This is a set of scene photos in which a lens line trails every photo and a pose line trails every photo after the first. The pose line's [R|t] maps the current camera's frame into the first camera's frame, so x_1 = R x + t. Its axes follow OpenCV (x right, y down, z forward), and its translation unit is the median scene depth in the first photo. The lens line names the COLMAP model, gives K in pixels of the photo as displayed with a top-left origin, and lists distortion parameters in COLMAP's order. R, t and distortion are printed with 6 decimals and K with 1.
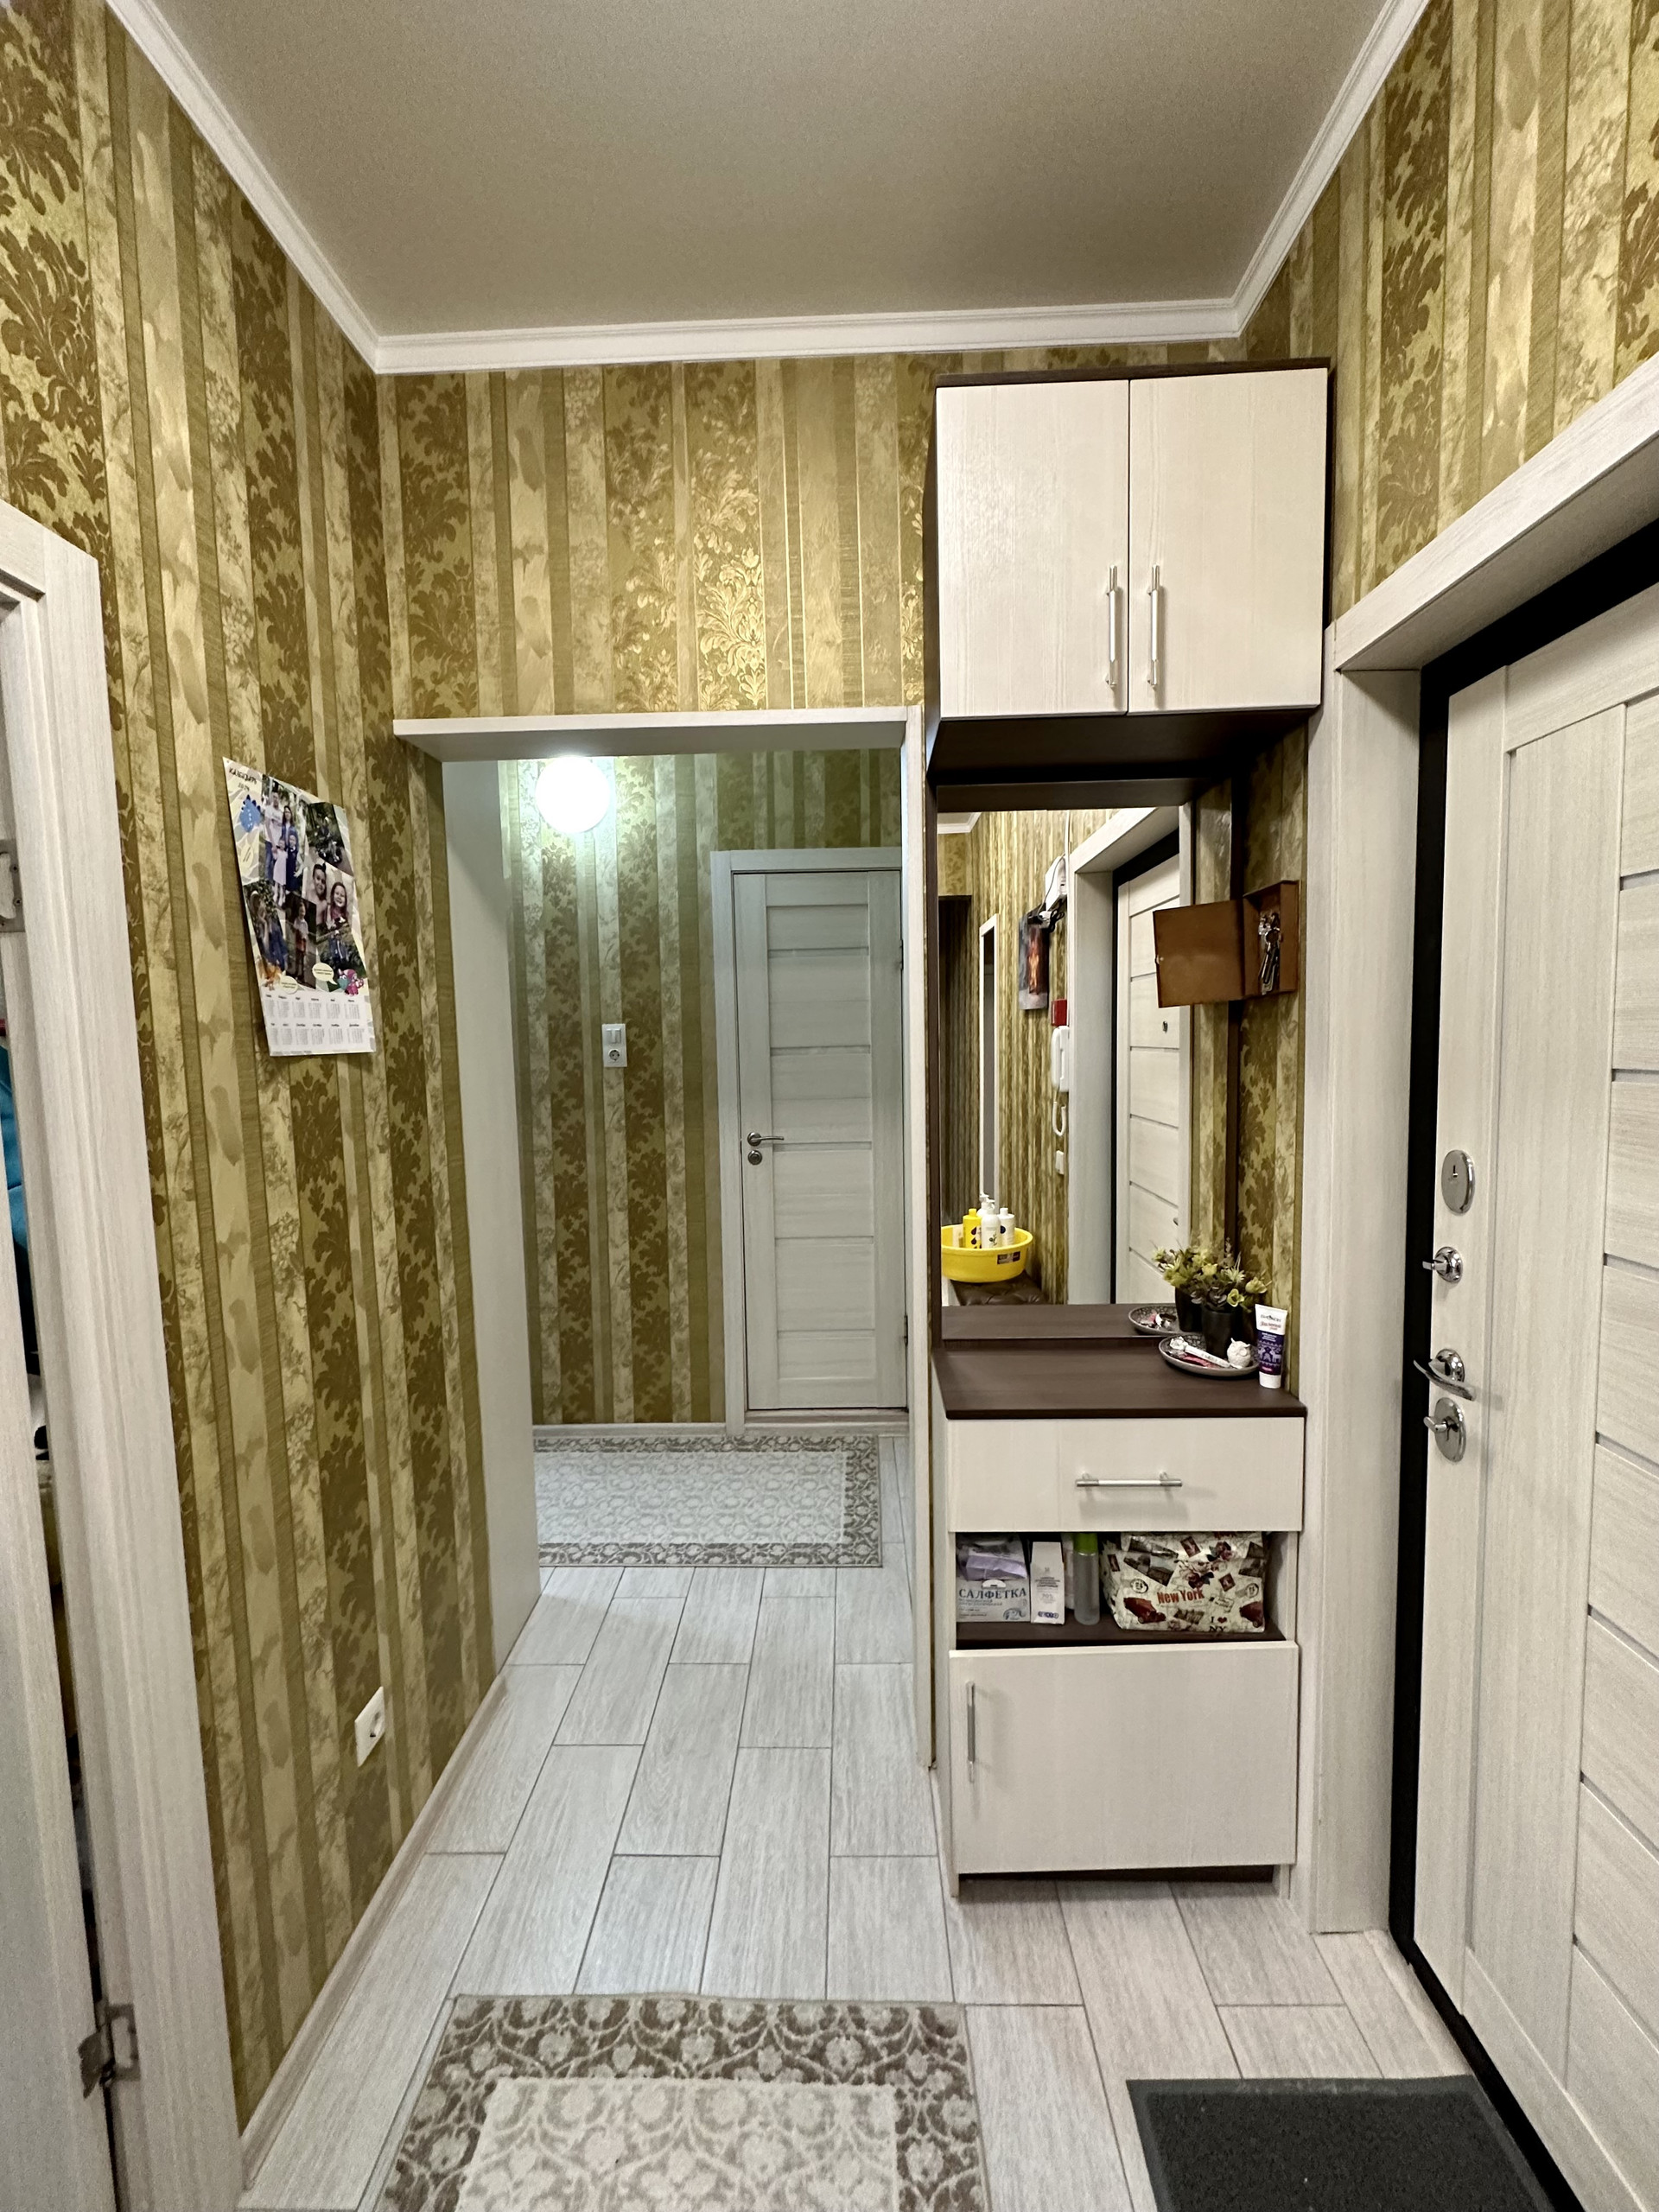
lens RADIAL K [[884.1, 0, 831.1], [0, 884.1, 1103.3], [0, 0, 1]] dist [-0.002492, 0.001276]
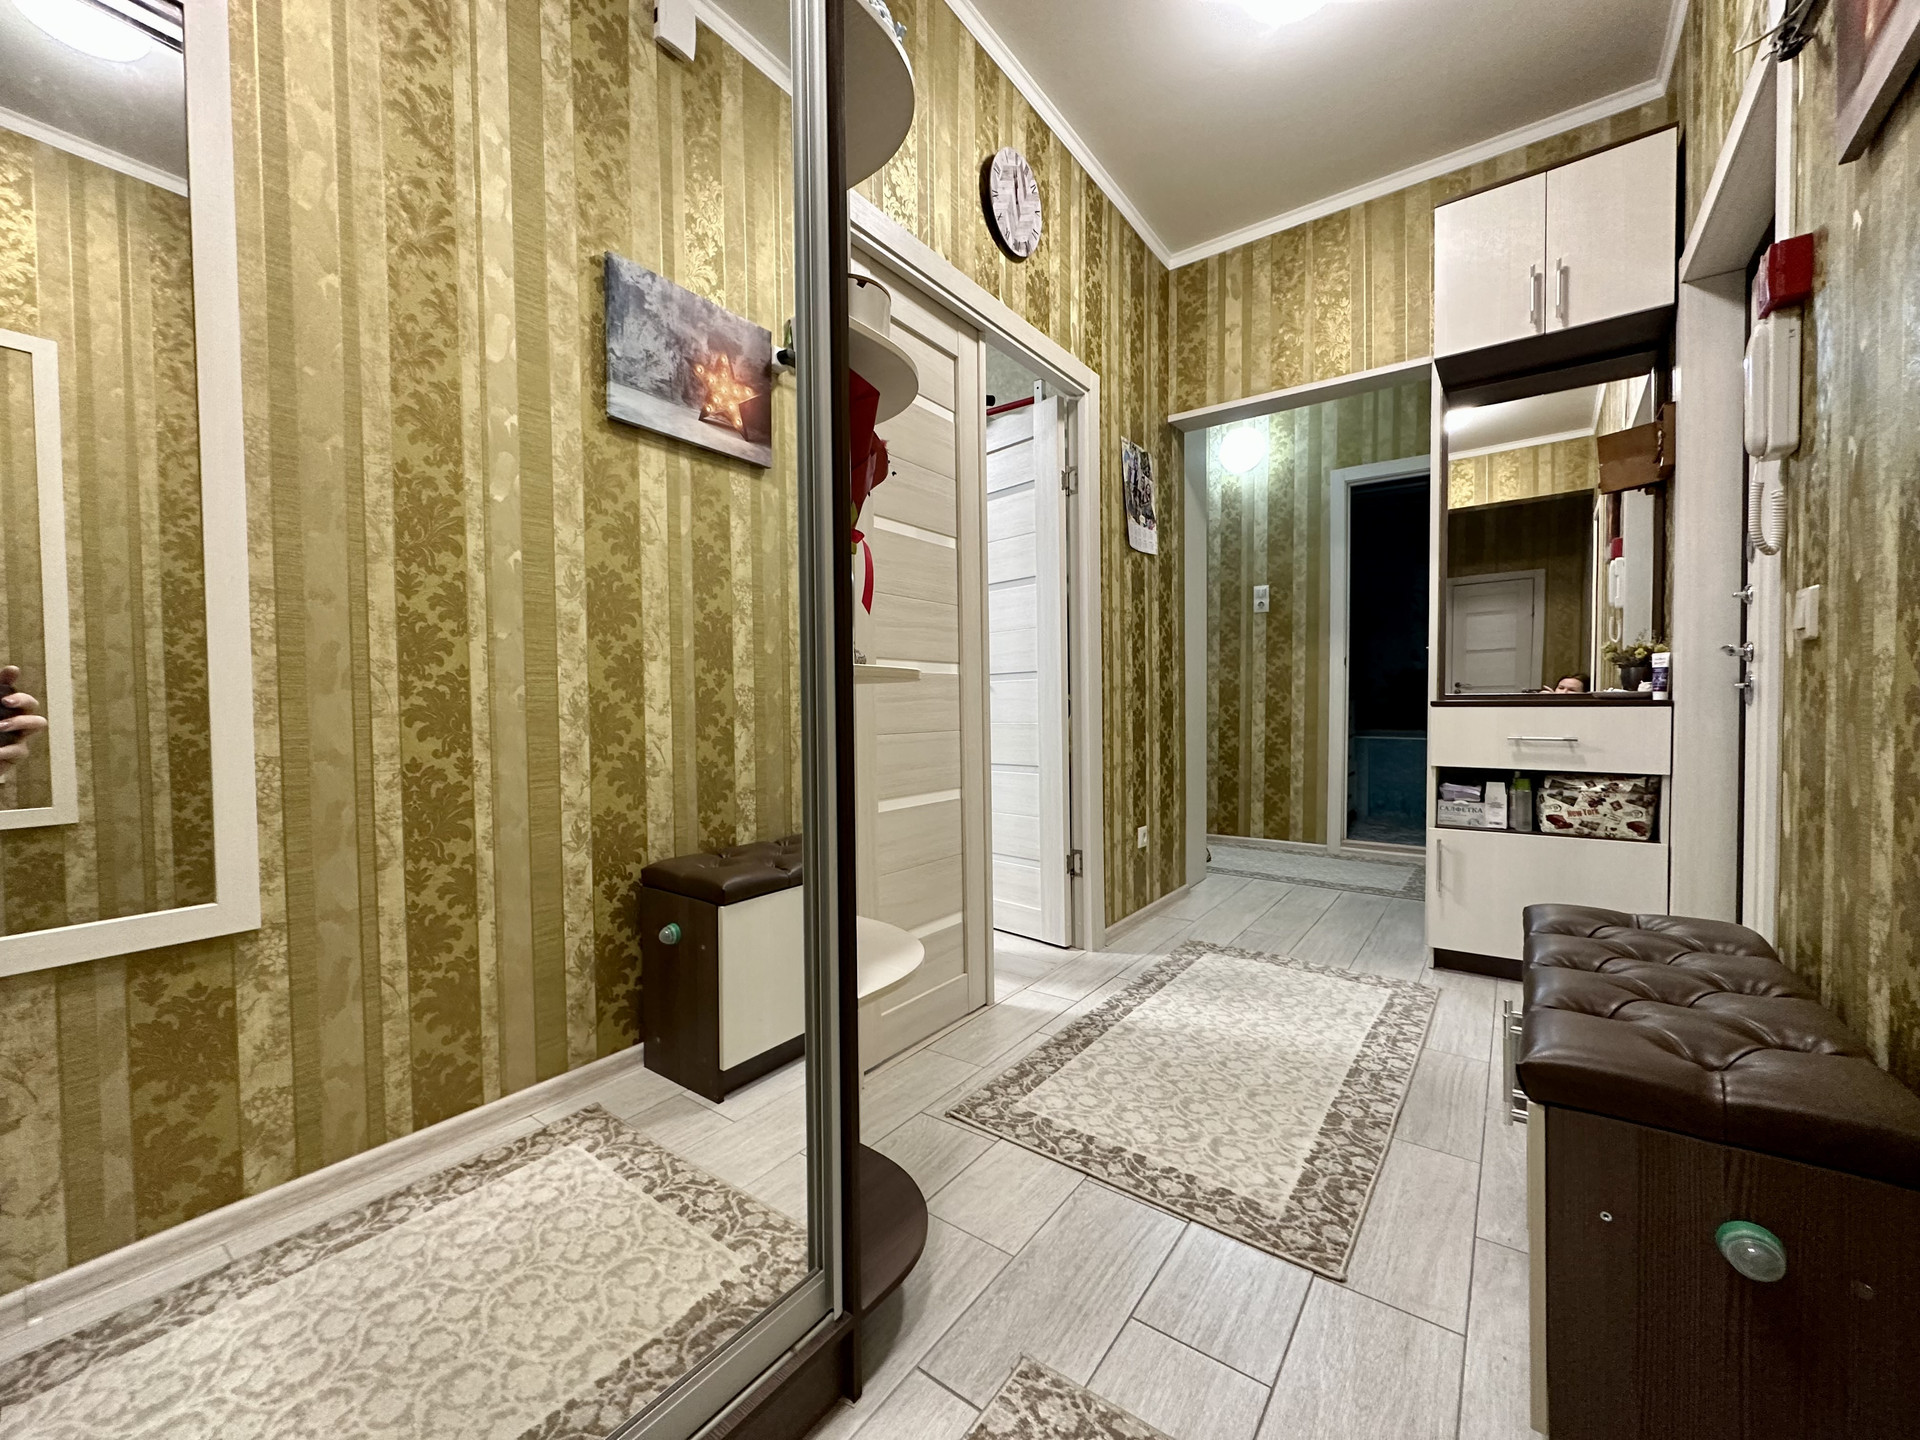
lens RADIAL K [[767.4, 0, 956.8], [0, 767.4, 721.8], [0, 0, 1]] dist [-0.002492, 0.001276]
pose [[0.818201, 0.031152, -0.574087, 0.224862], [-0.054347, 0.998250, -0.023288, 0.442243], [0.572357, 0.050254, 0.818463, -0.917230]]
